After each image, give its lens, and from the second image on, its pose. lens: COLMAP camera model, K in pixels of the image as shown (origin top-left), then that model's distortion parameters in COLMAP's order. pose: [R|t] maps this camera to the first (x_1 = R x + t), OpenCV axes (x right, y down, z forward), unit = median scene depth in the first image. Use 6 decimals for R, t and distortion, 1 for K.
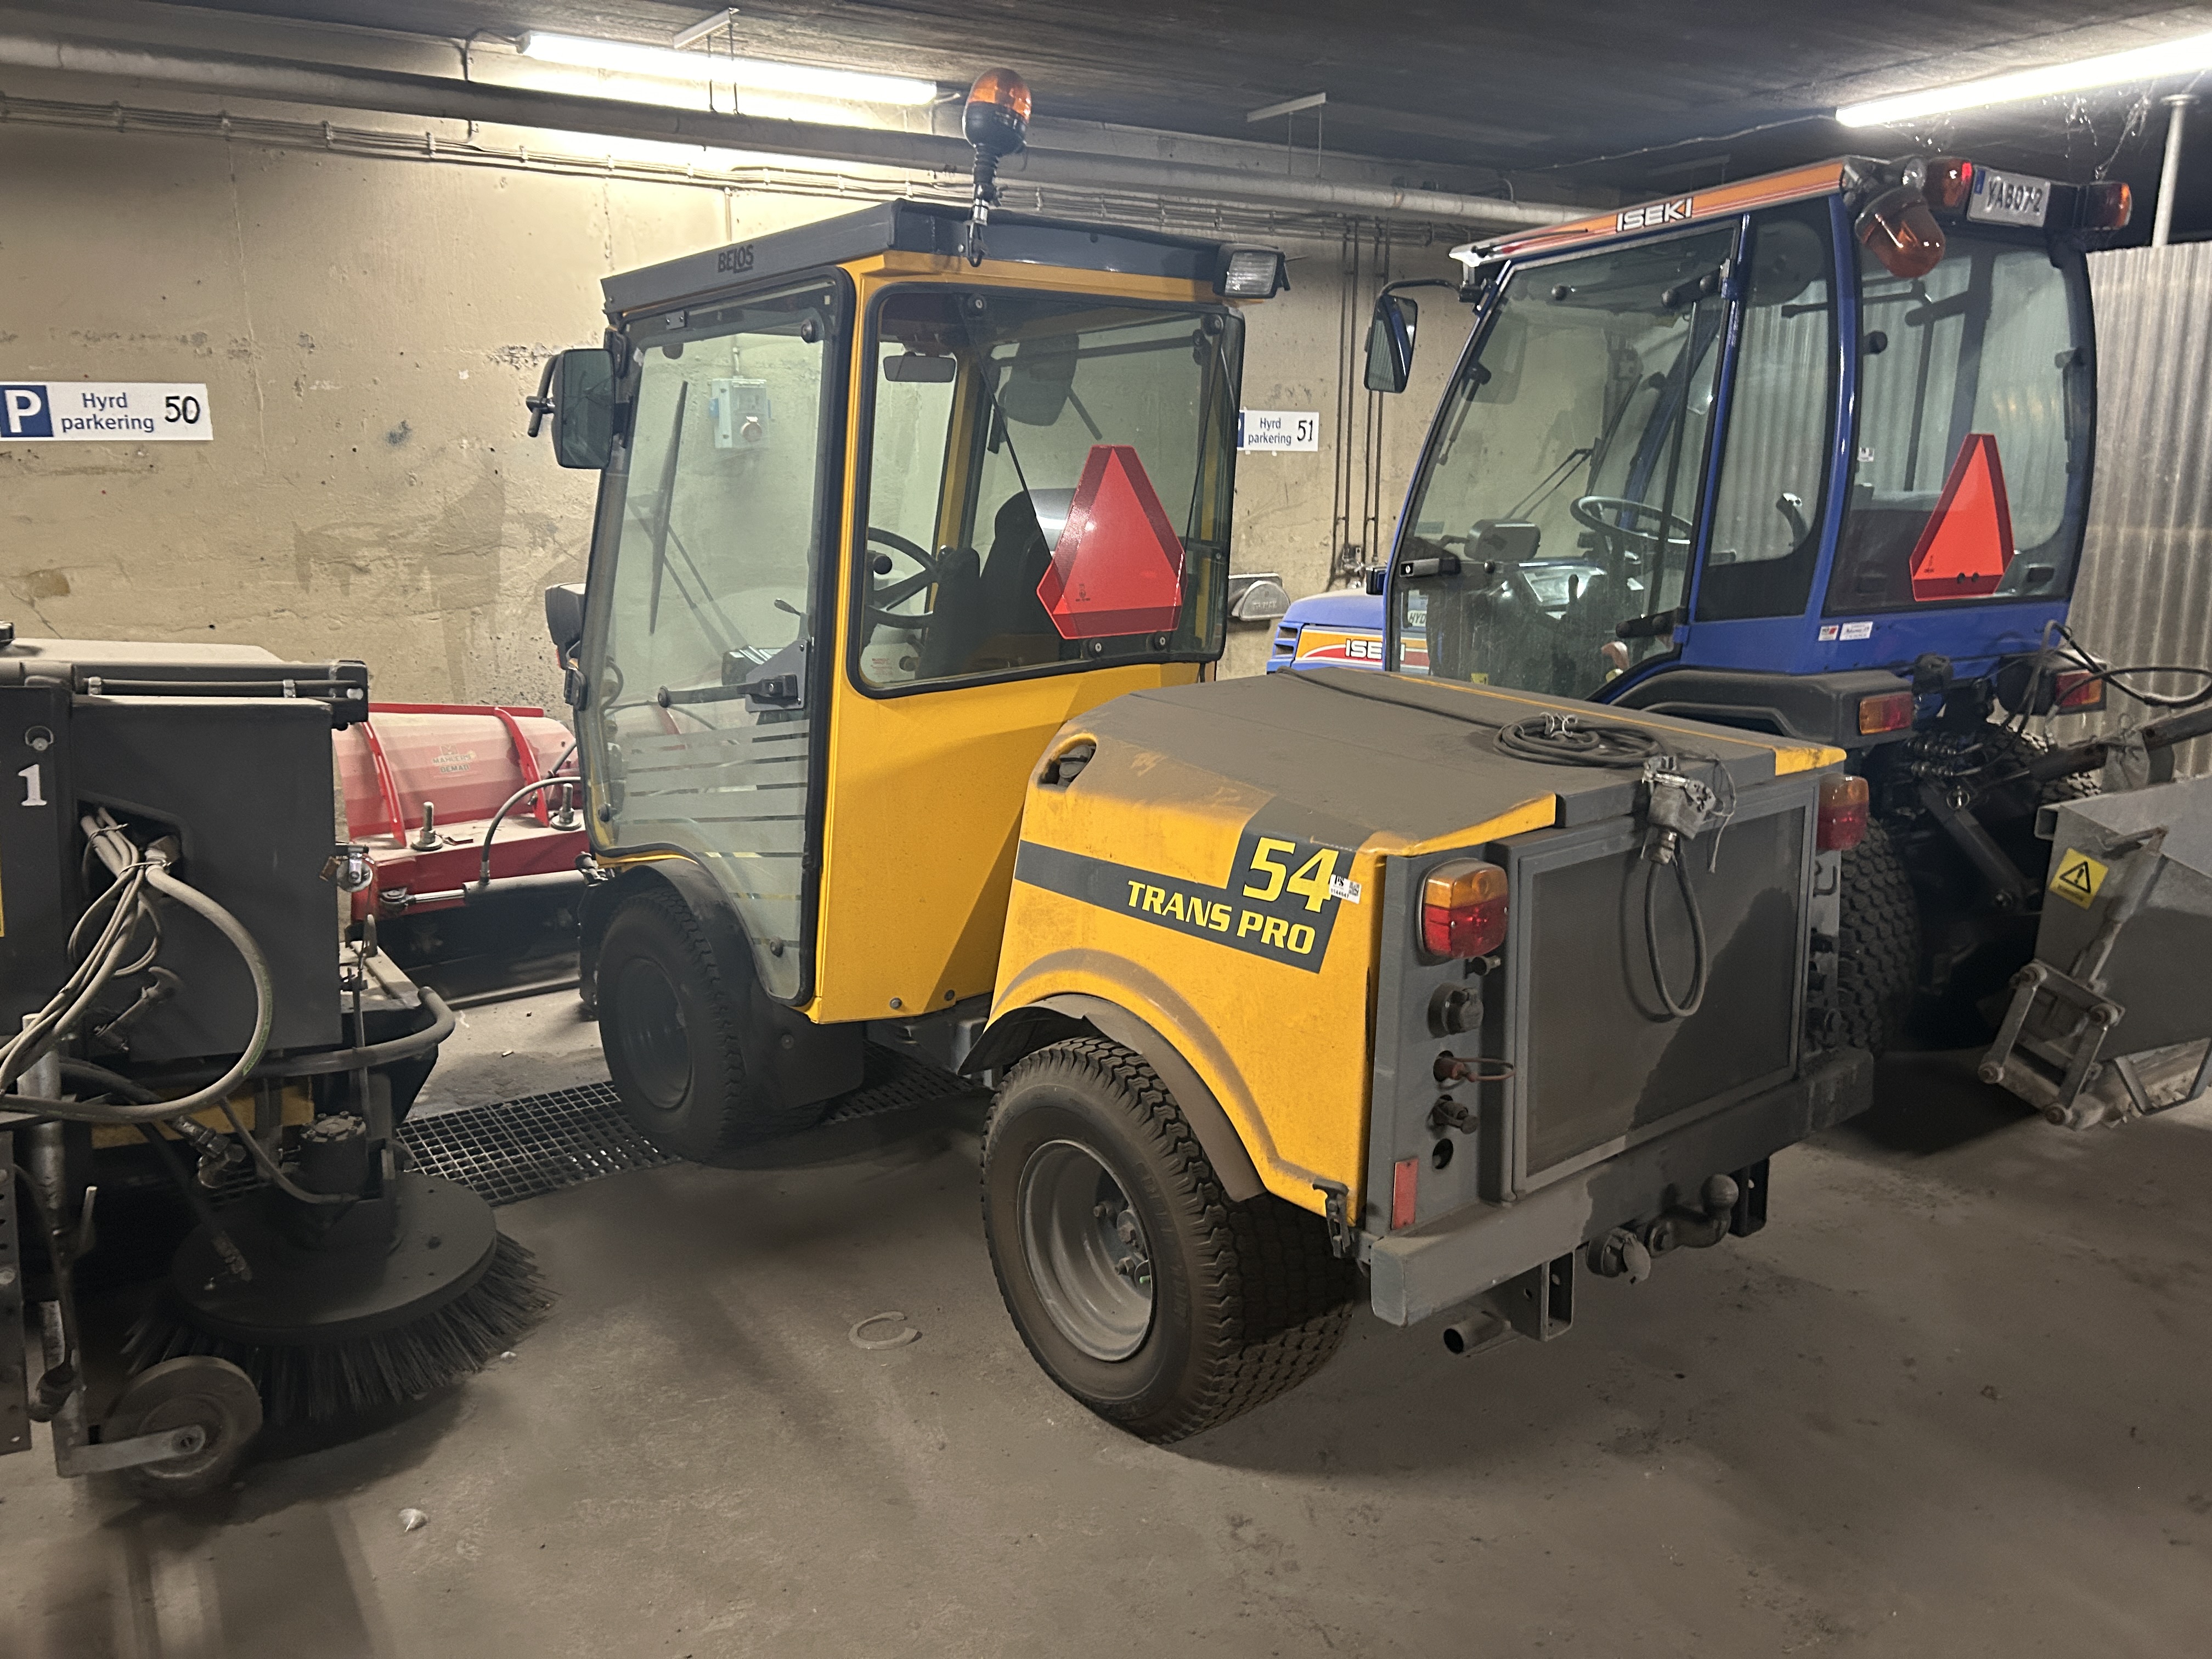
lens RADIAL K [[1678.7, 0, 1116.4], [0, 1678.7, 840.3], [0, 0, 1]] dist [0.056335, -0.067243]
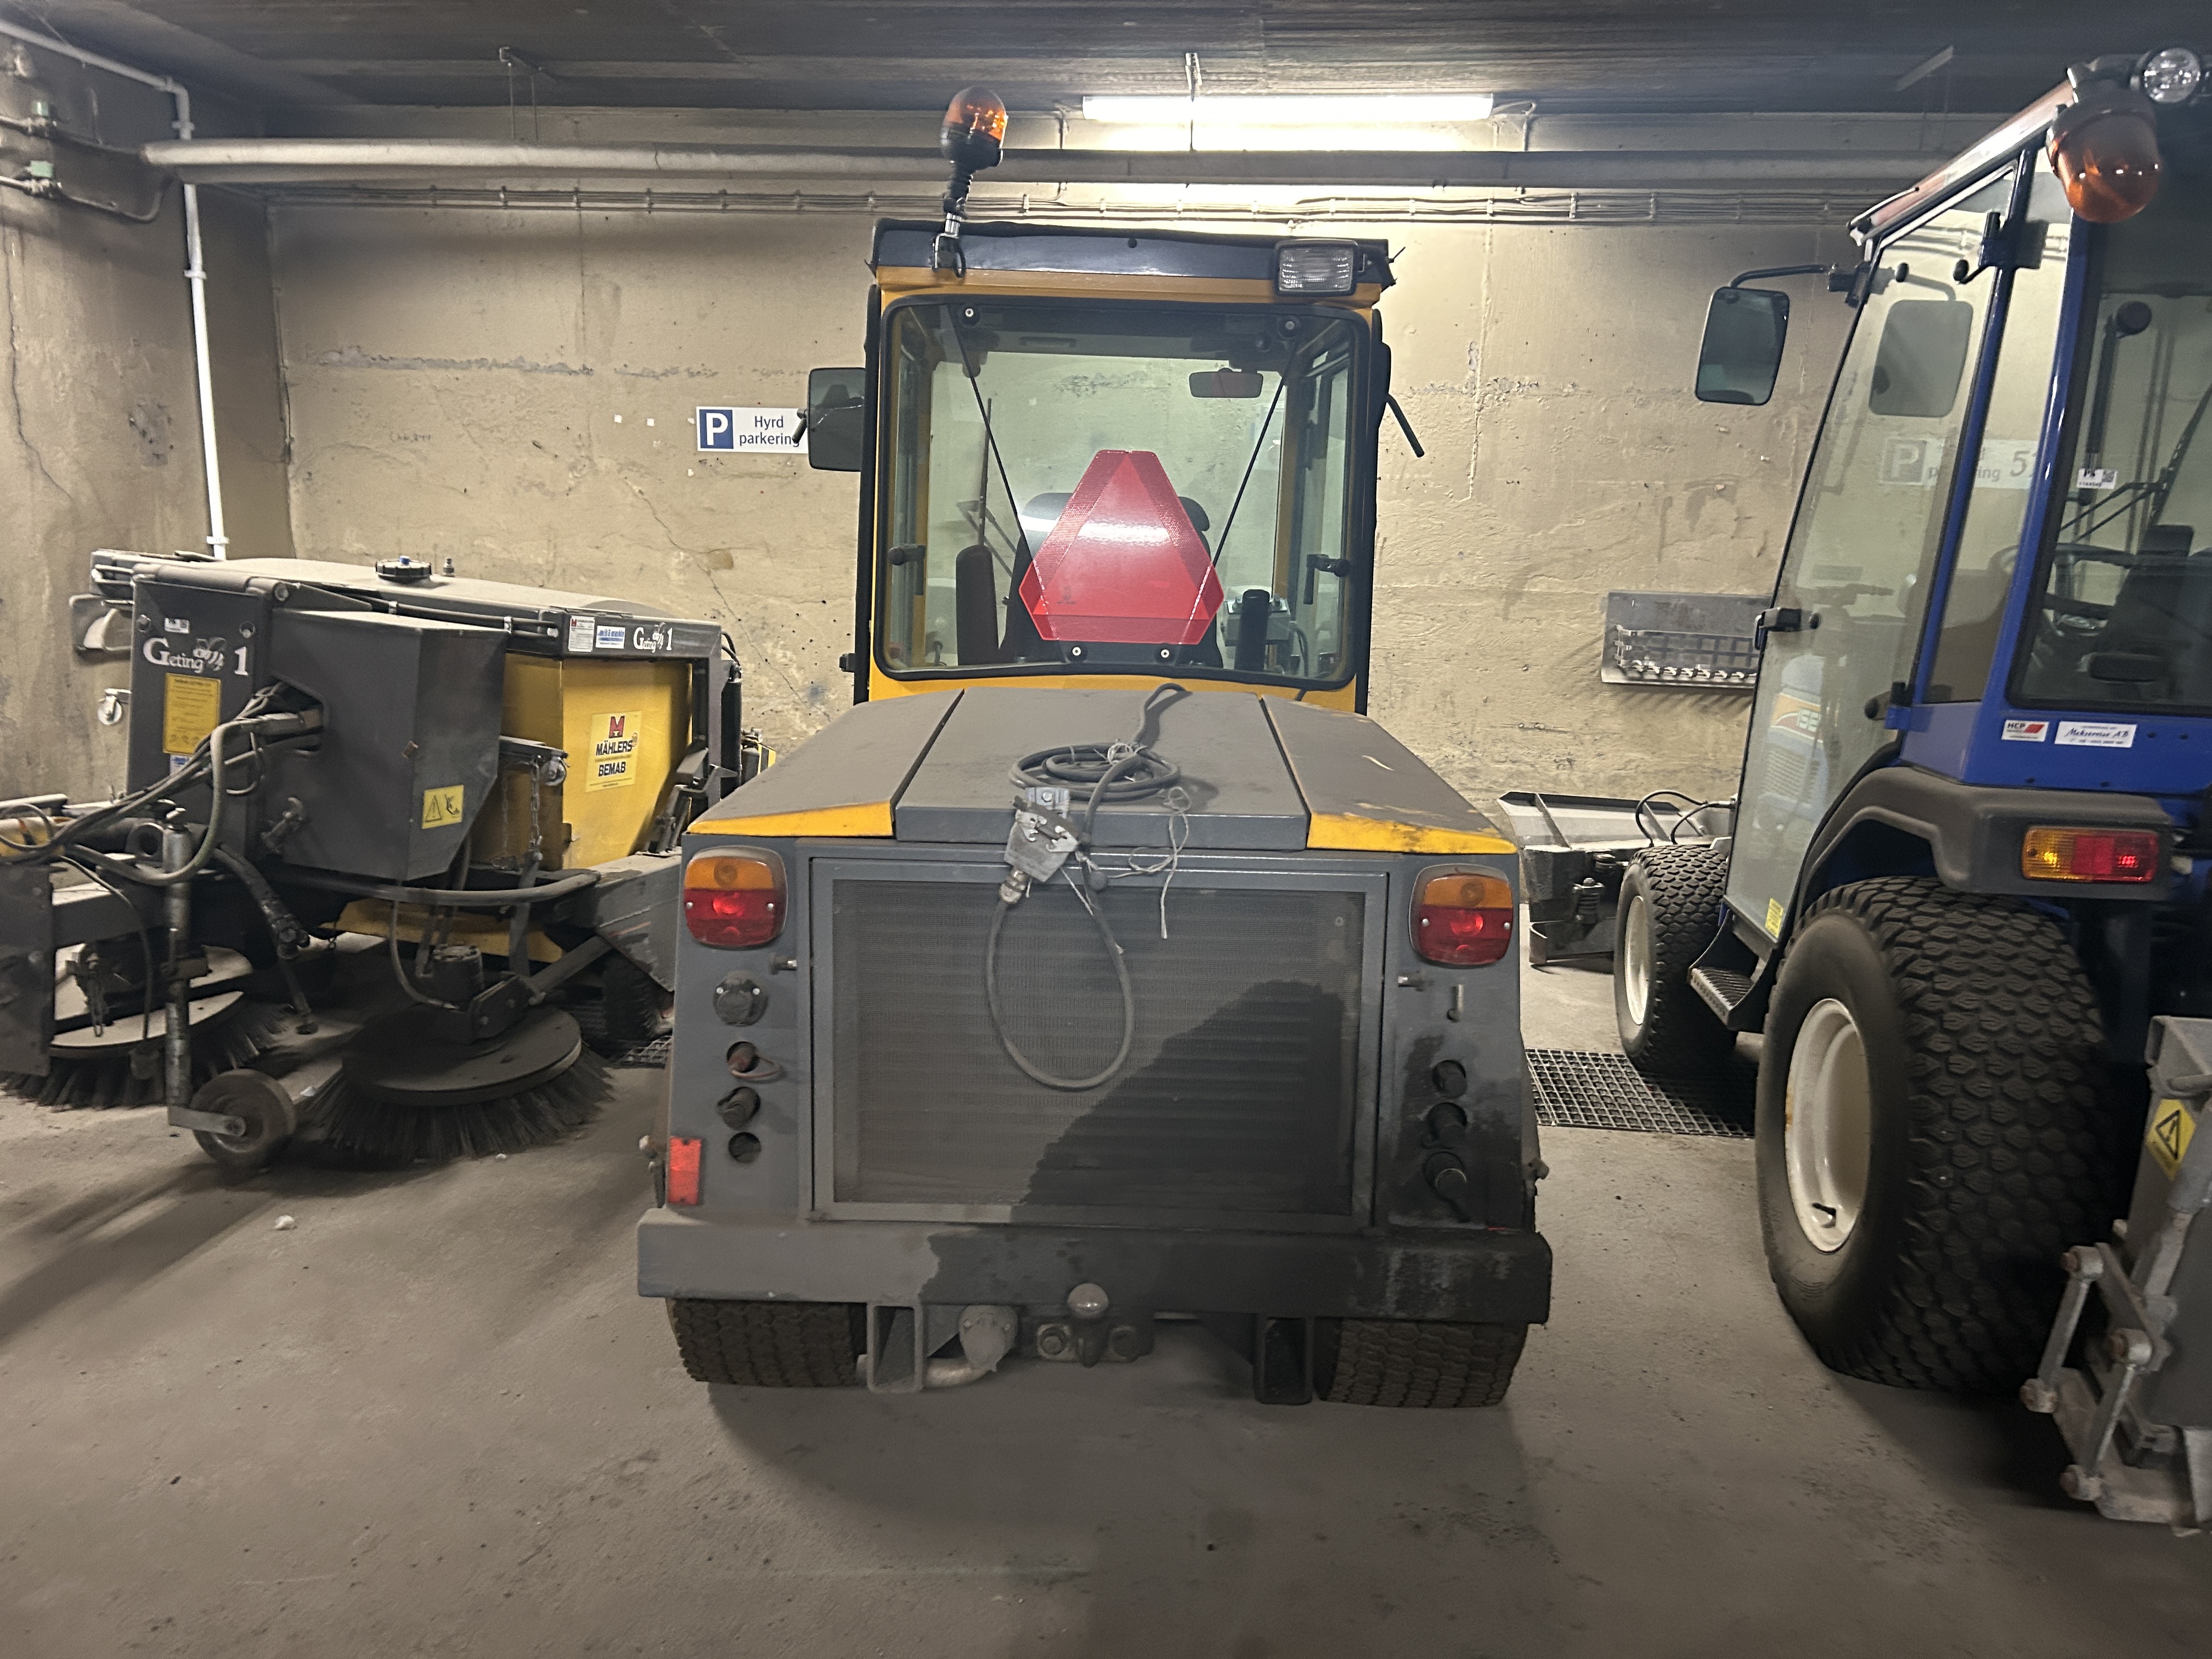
lens RADIAL K [[1695.4, 0, 1099.8], [0, 1695.4, 837.9], [0, 0, 1]] dist [0.030042, -0.020441]
pose [[0.765411, 0.151681, -0.625410, 0.443713], [-0.169978, 0.984965, 0.030856, -0.026786], [0.620687, 0.082688, 0.779686, 0.160641]]
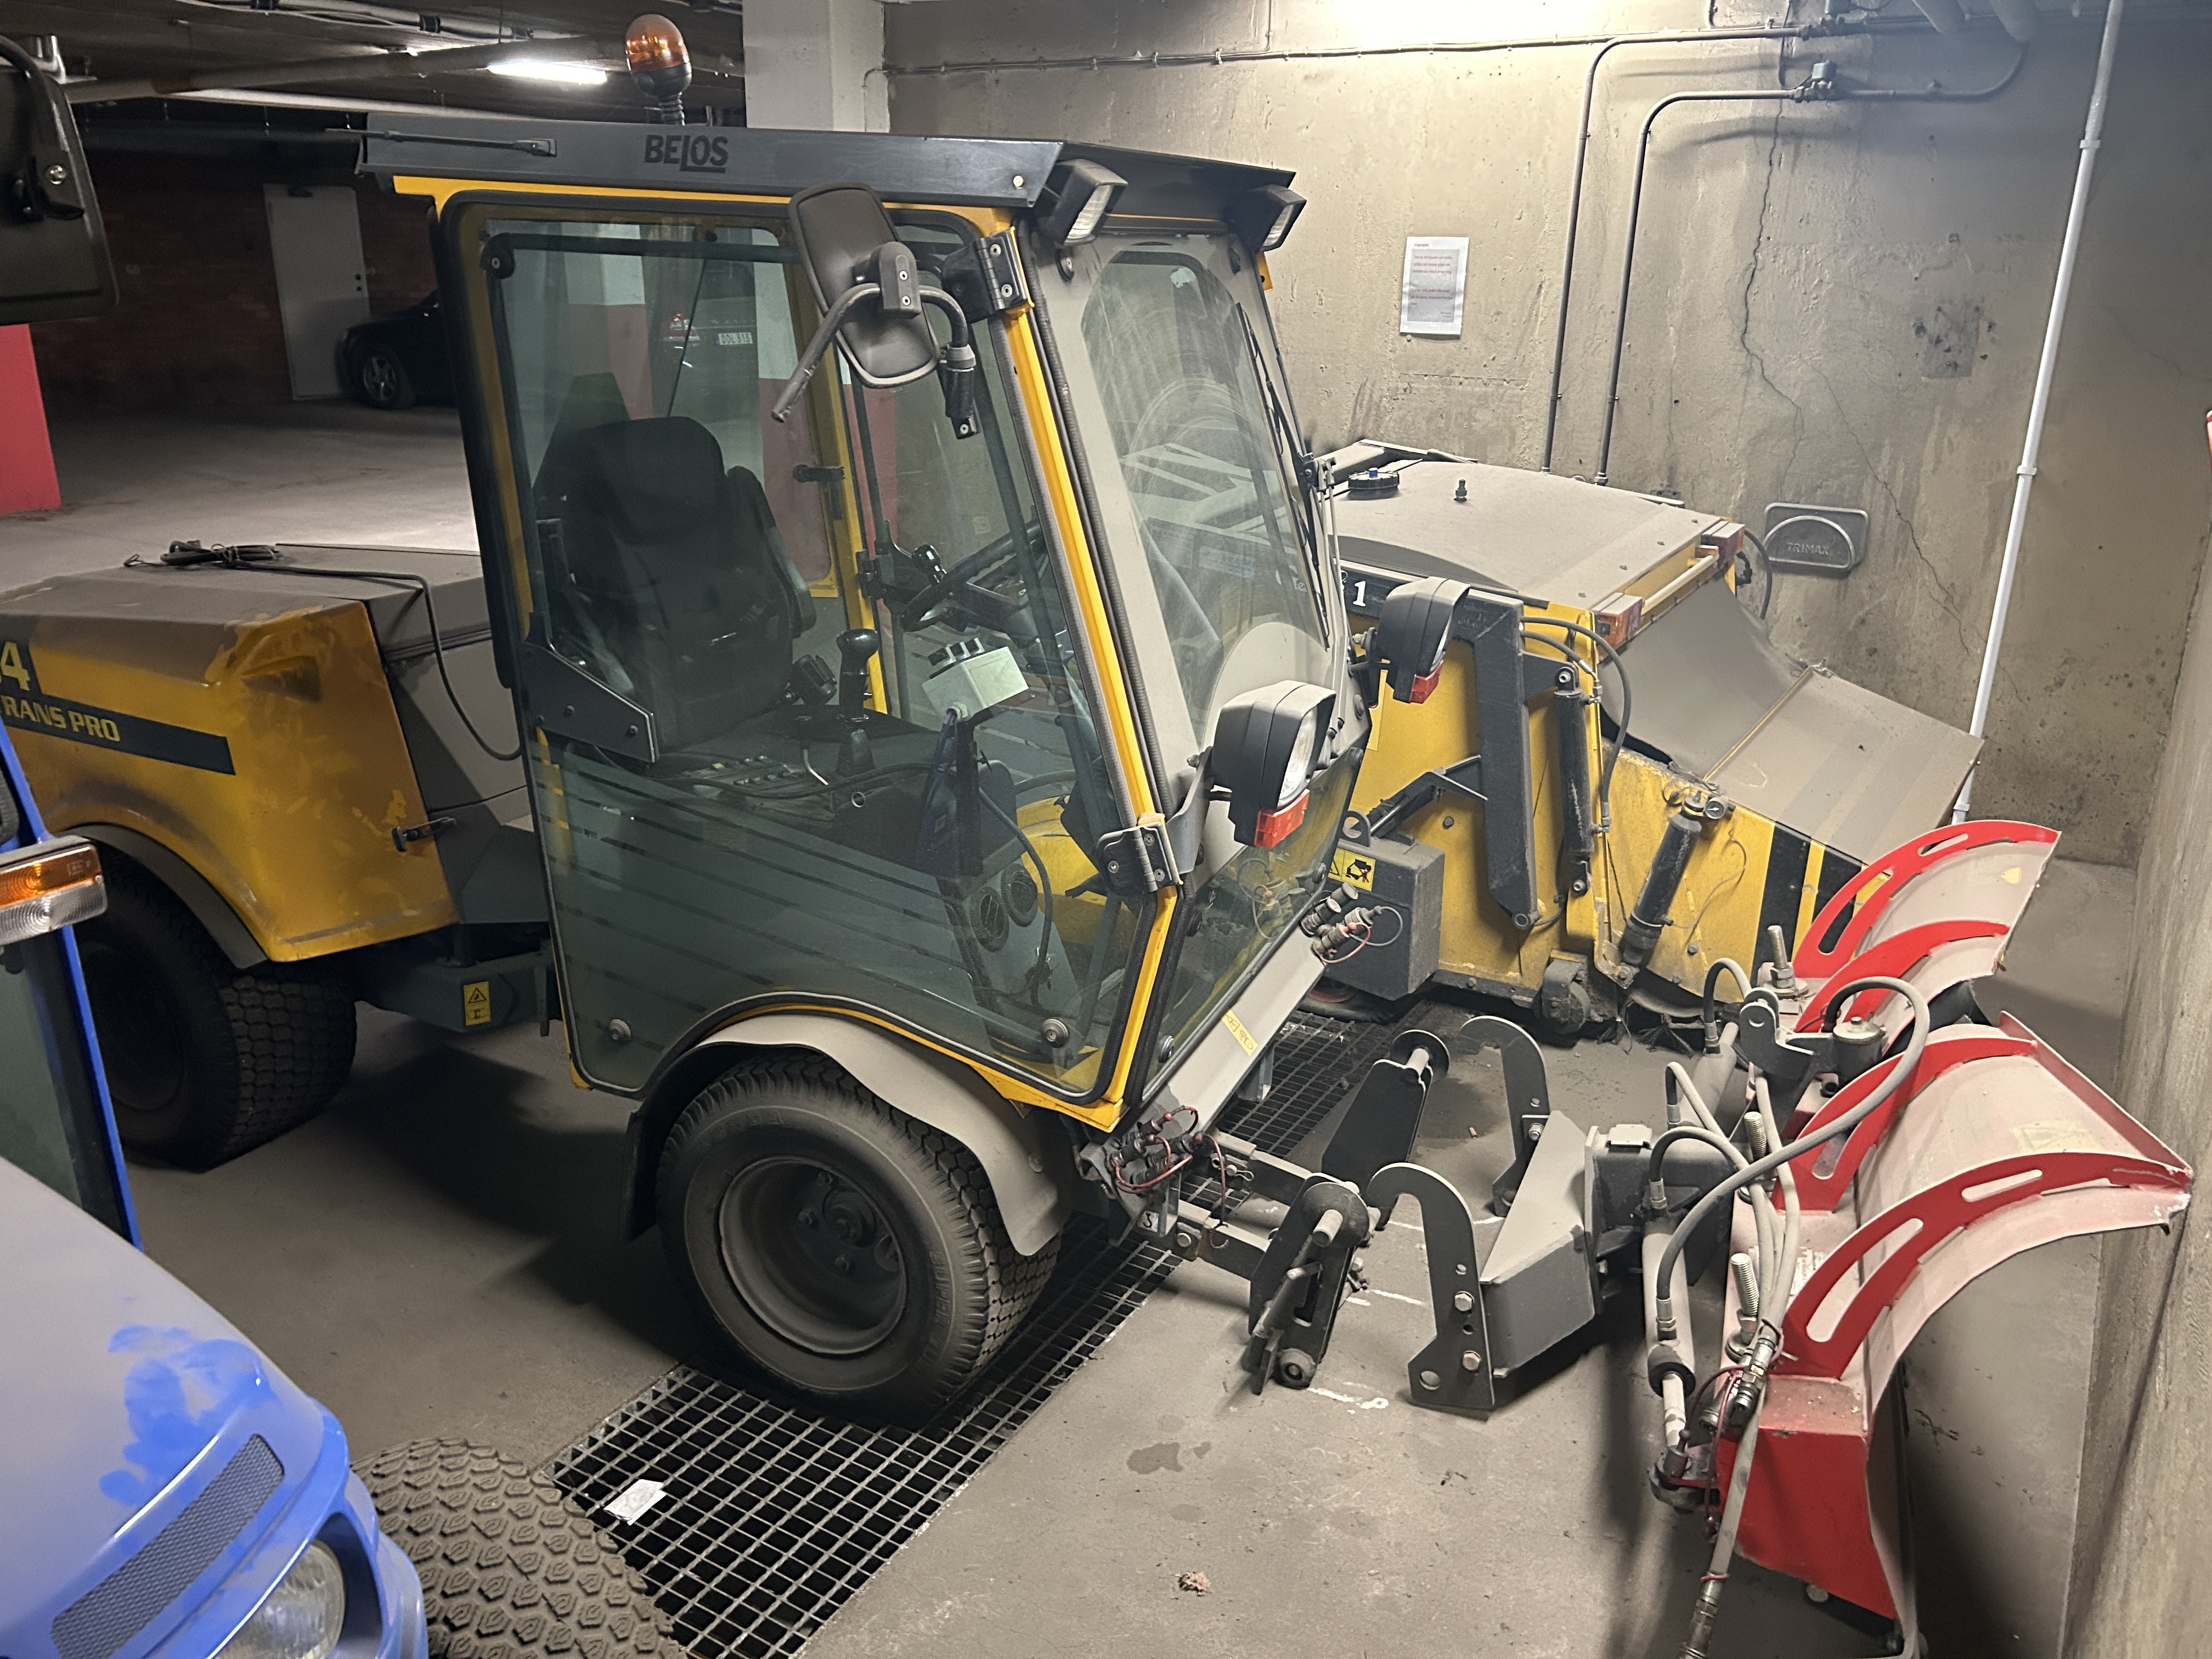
lens RADIAL K [[1681.7, 0, 1106.0], [0, 1681.7, 829.5], [0, 0, 1]] dist [0.002437, 0.000452]
pose [[-0.910903, 0.123027, -0.393852, 0.089644], [-0.103049, 0.856441, 0.505856, -0.357479], [0.399545, 0.501372, -0.767457, 1.354327]]
